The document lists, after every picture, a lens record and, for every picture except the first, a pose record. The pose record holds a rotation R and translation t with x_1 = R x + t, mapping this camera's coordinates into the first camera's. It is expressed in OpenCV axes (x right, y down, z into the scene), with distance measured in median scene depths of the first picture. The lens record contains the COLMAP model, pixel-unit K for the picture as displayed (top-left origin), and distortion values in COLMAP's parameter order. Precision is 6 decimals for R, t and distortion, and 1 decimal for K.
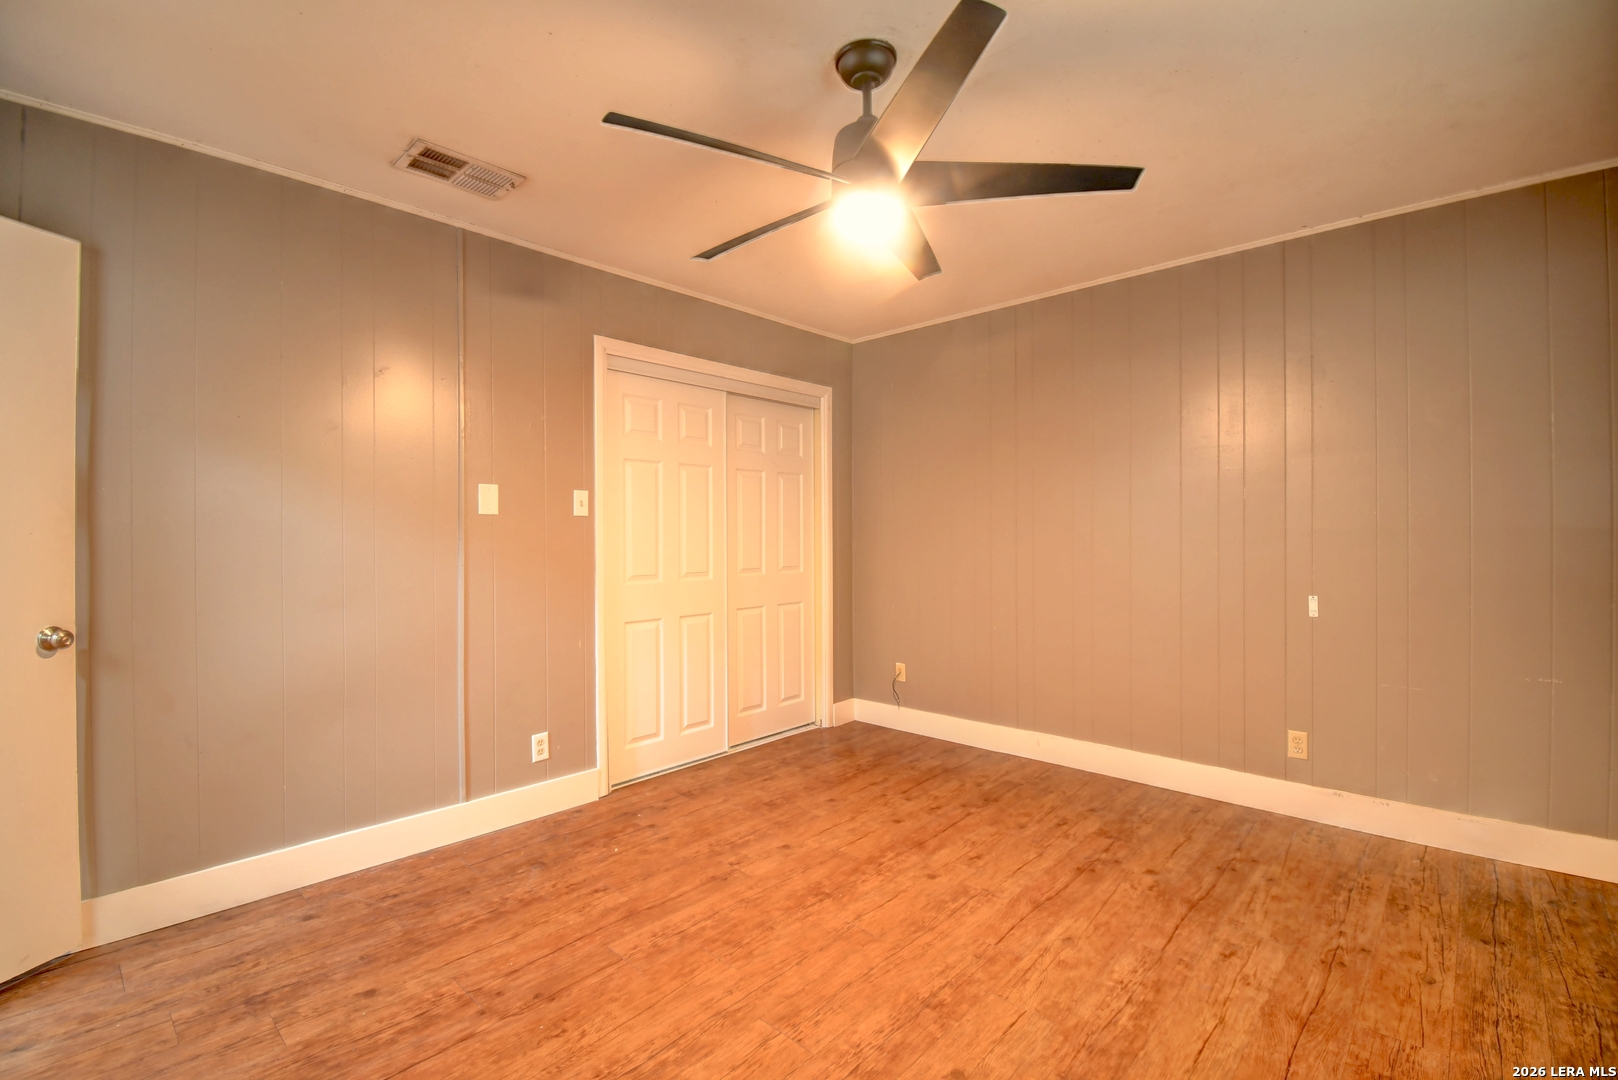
lens RADIAL K [[713.2, 0, 808.4], [0, 713.2, 525.9], [0, 0, 1]] dist [0.014418, -0.021564]
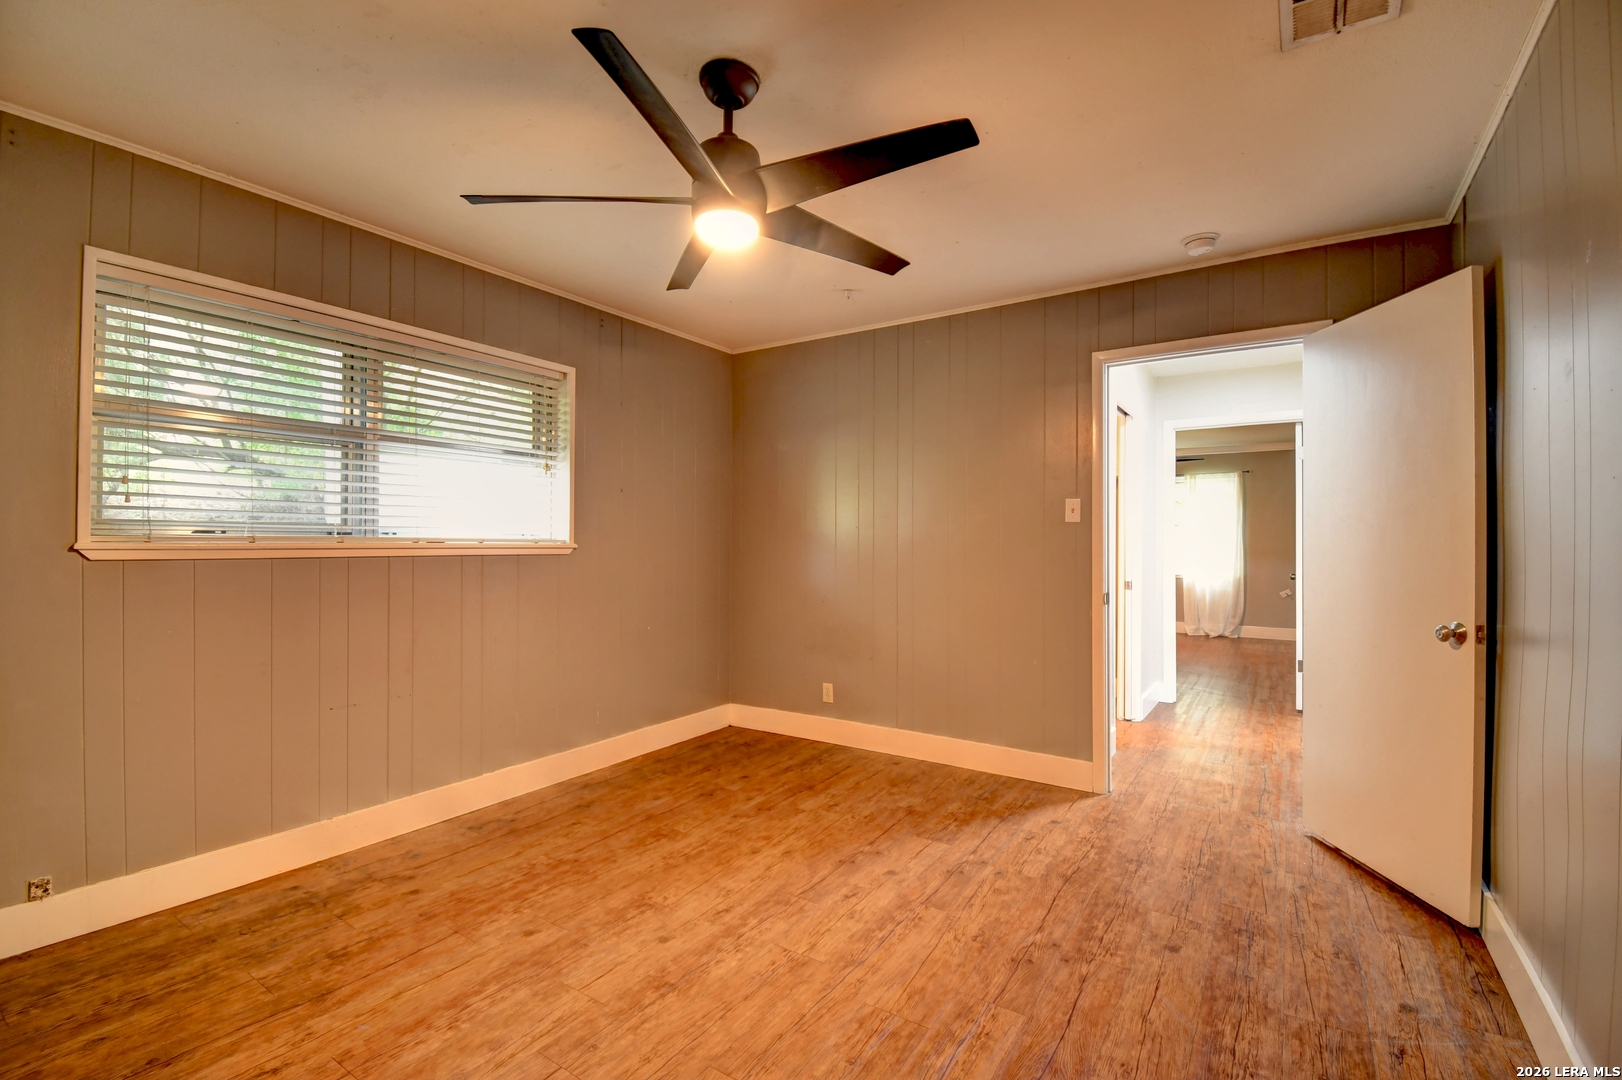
lens RADIAL K [[715.0, 0, 806.8], [0, 715.0, 532.0], [0, 0, 1]] dist [0.014418, -0.021564]
pose [[-0.987370, -0.001164, -0.158429, 0.102628], [0.001992, 0.999803, -0.019756, 0.014649], [0.158421, -0.019822, -0.987173, 1.565022]]
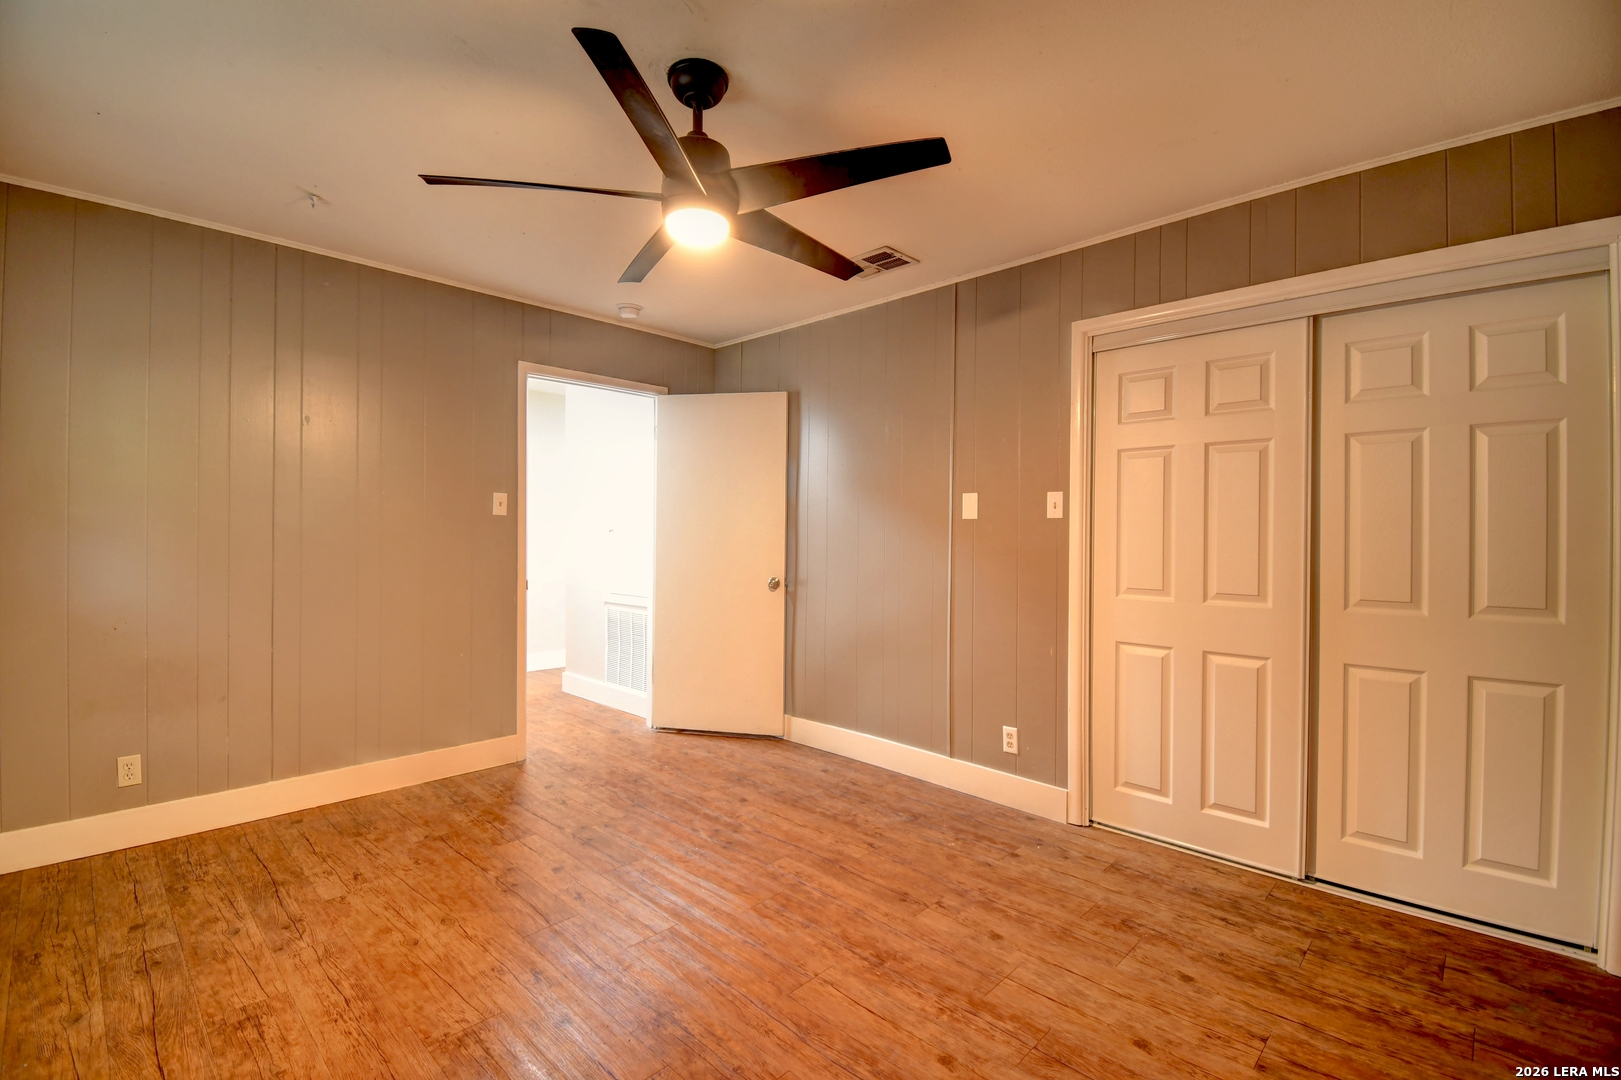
lens RADIAL K [[714.6, 0, 808.8], [0, 714.6, 531.1], [0, 0, 1]] dist [0.014418, -0.021564]
pose [[-0.018170, -0.000641, -0.999835, 0.857675], [0.002009, 0.999998, -0.000678, 0.003973], [0.999833, -0.002021, -0.018169, 0.913606]]
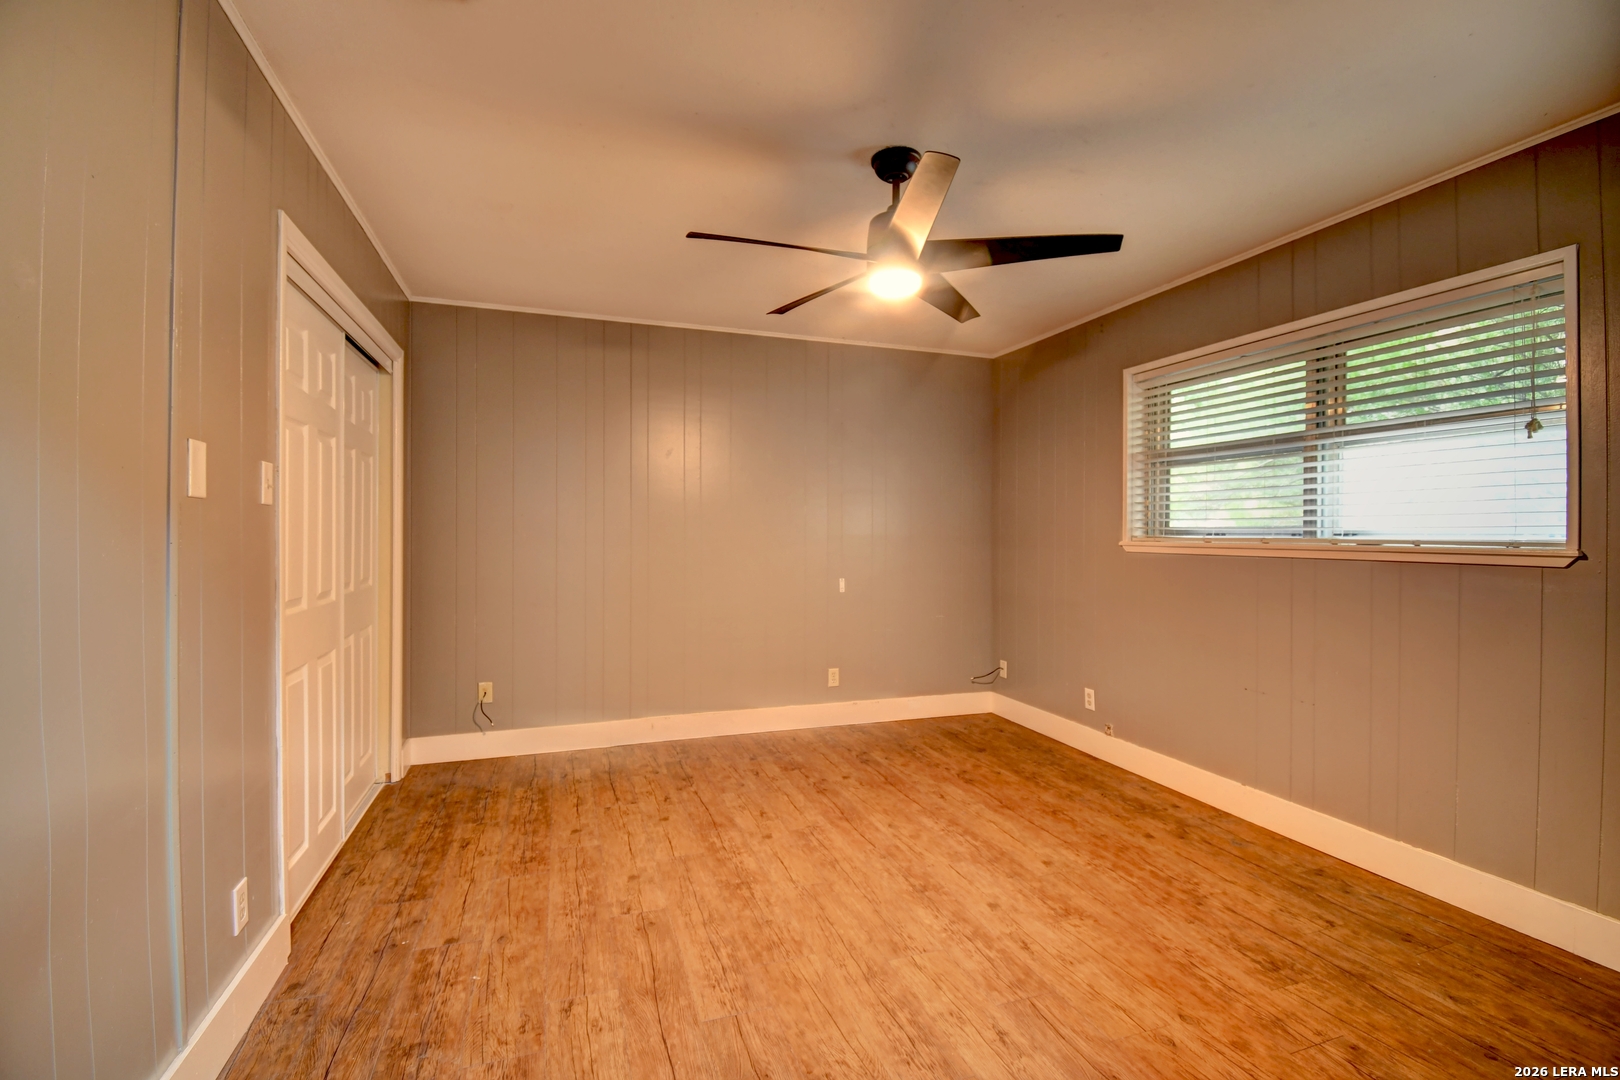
lens RADIAL K [[714.1, 0, 806.5], [0, 714.1, 533.5], [0, 0, 1]] dist [0.014418, -0.021564]
pose [[0.471364, 0.008083, 0.881901, -0.838164], [-0.015824, 0.999875, -0.000706, 0.004257], [-0.881797, -0.013622, 0.471433, 0.423891]]
